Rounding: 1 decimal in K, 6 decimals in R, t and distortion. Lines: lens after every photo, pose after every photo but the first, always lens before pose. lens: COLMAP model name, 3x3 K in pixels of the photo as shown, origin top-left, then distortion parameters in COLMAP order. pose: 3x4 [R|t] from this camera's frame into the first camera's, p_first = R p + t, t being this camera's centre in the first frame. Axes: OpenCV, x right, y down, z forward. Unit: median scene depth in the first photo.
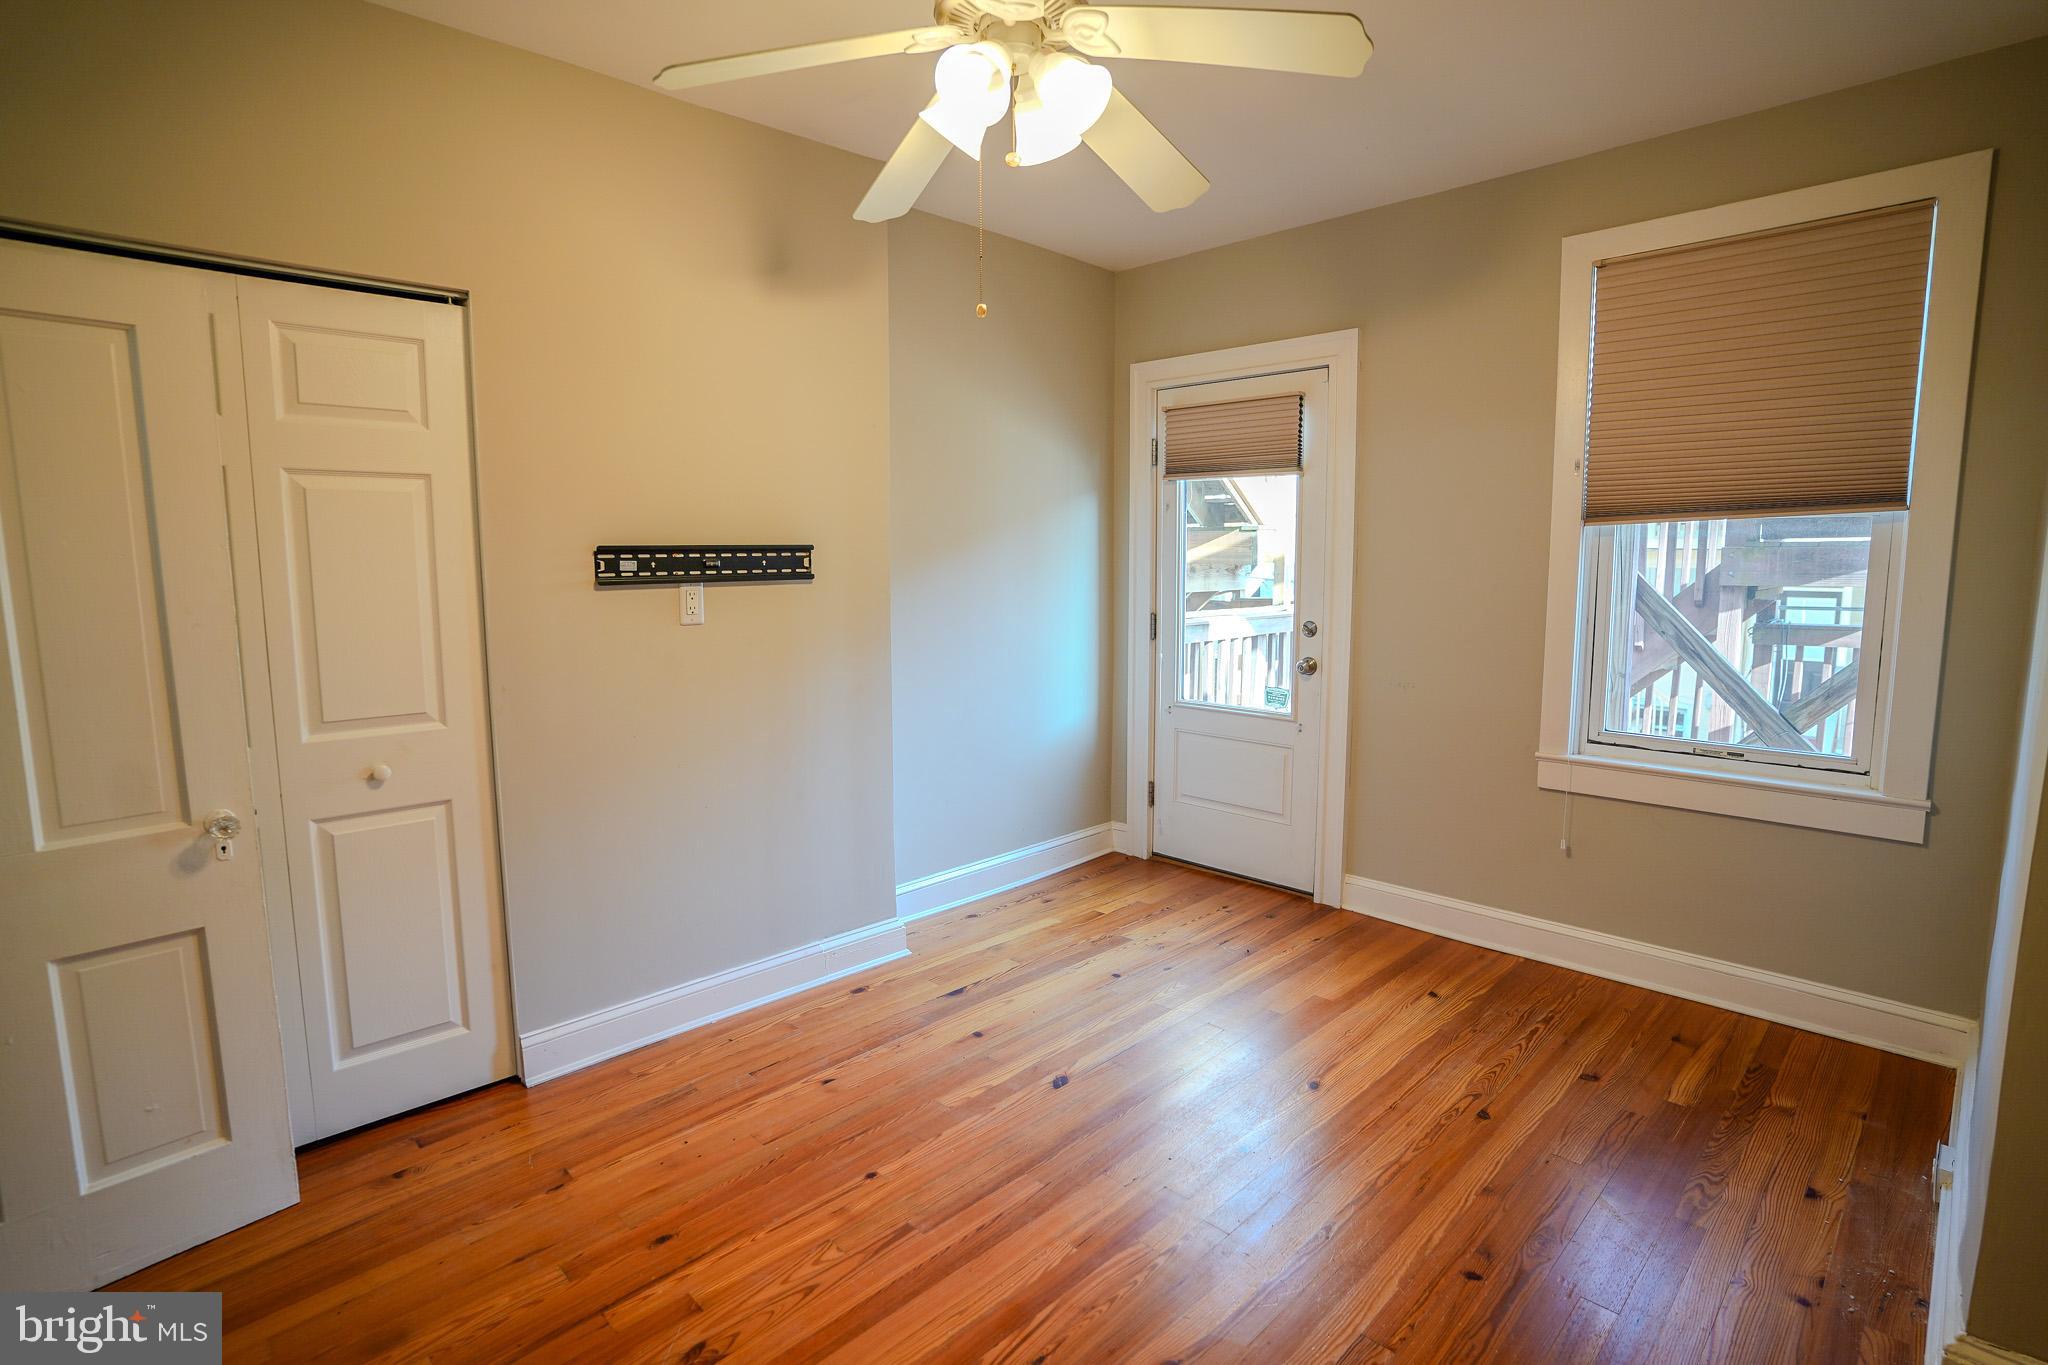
lens RADIAL K [[1005.7, 0, 1015.1], [0, 1005.7, 680.7], [0, 0, 1]] dist [-0.078052, 0.032185]
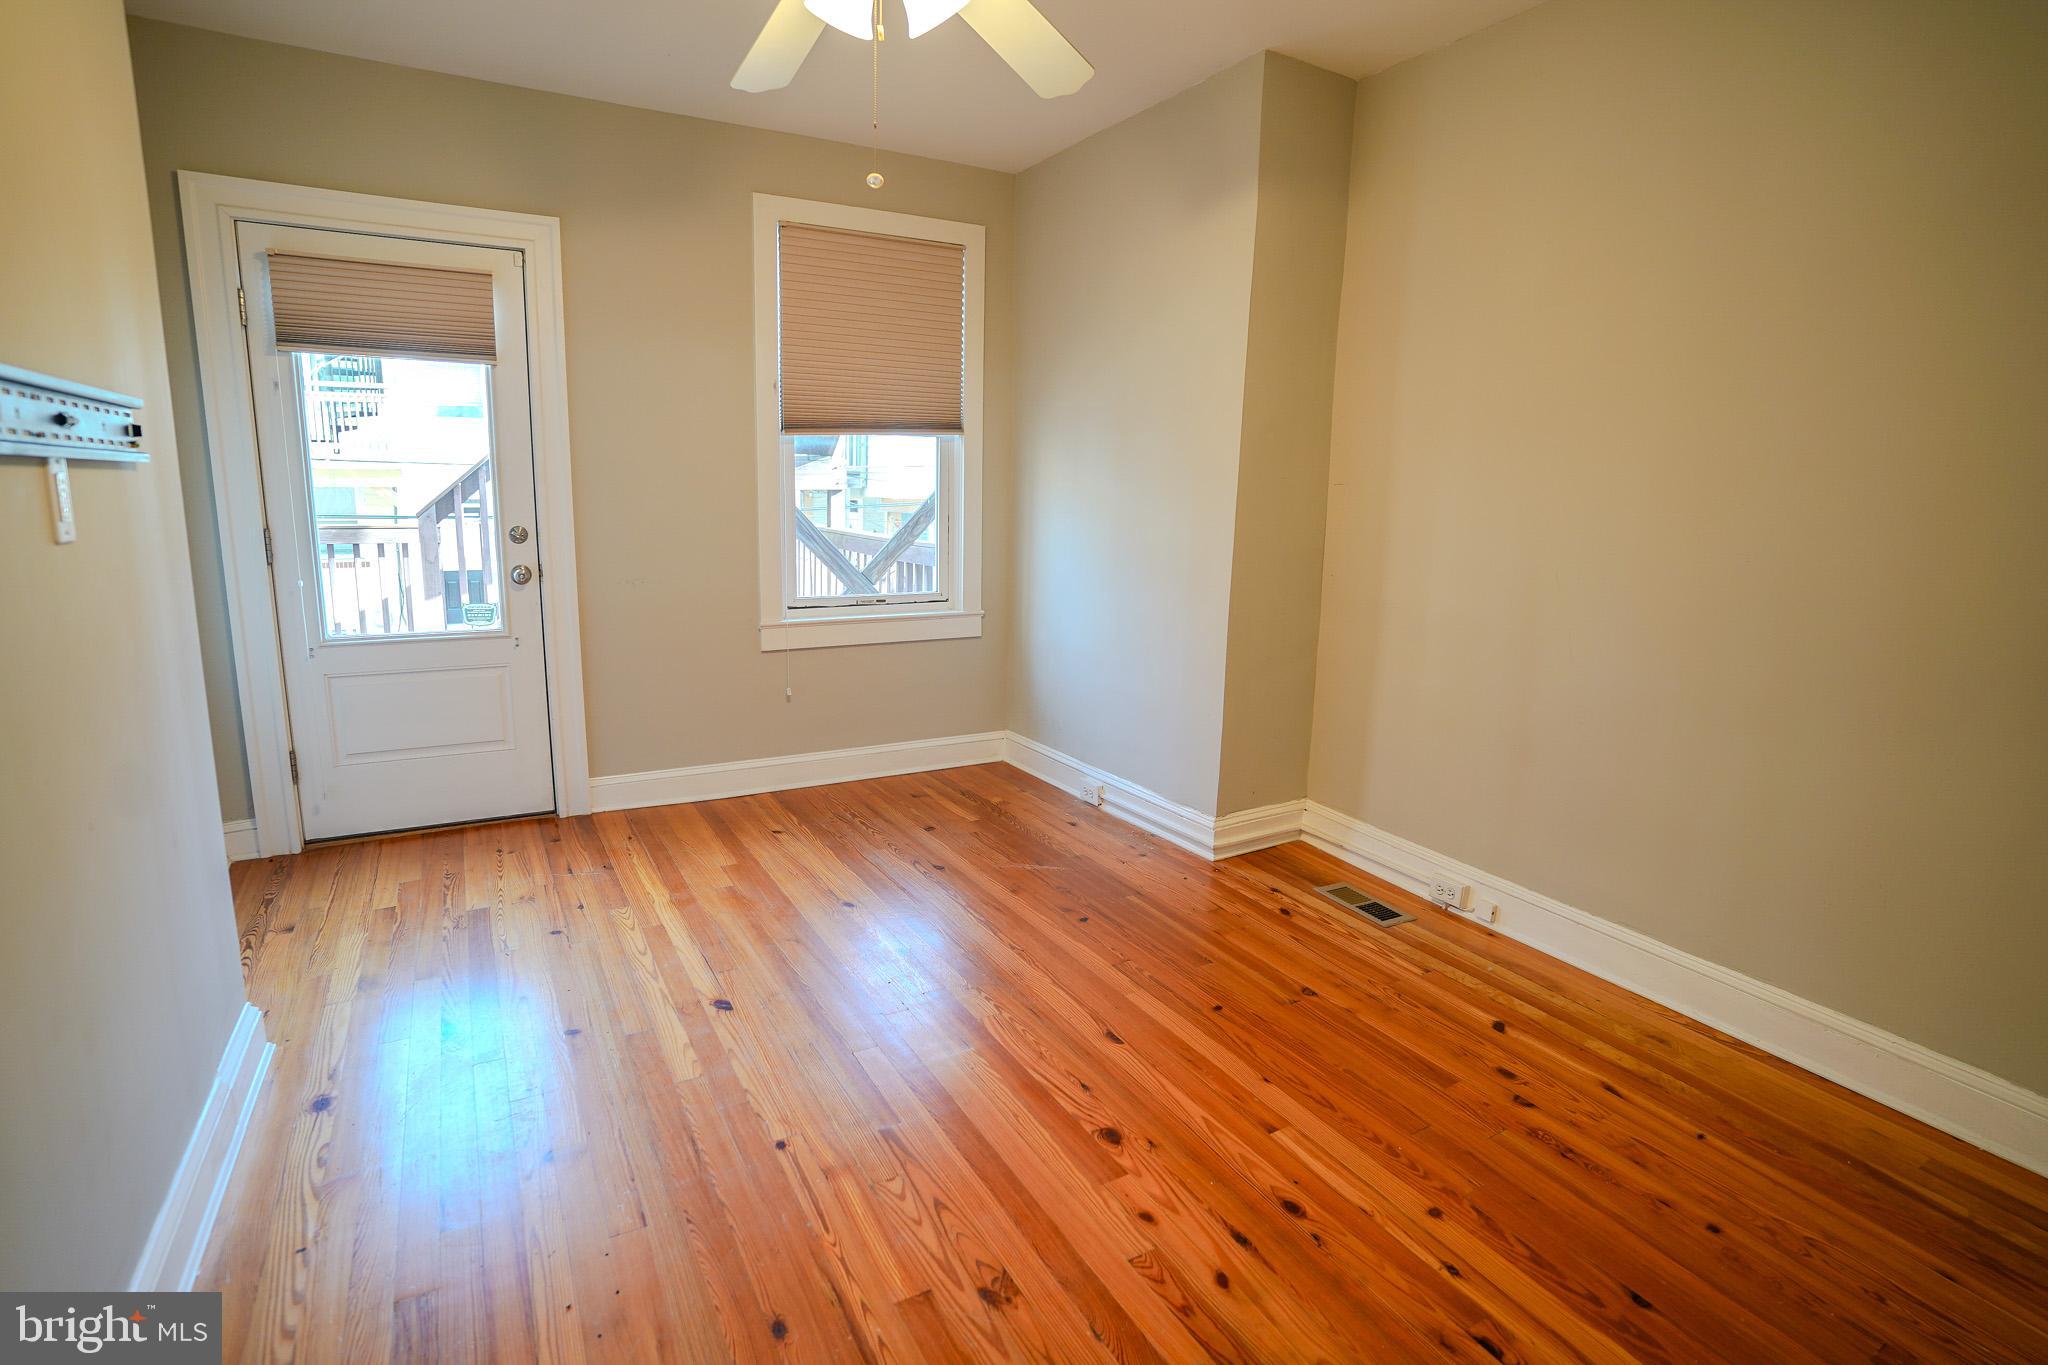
lens RADIAL K [[1014.5, 0, 1029.2], [0, 1014.5, 676.5], [0, 0, 1]] dist [-0.085874, 0.042791]
pose [[0.252053, -0.168631, 0.952908, -0.583631], [0.101403, 0.983882, 0.147290, -0.011268], [-0.962386, 0.059503, 0.265090, 0.357279]]
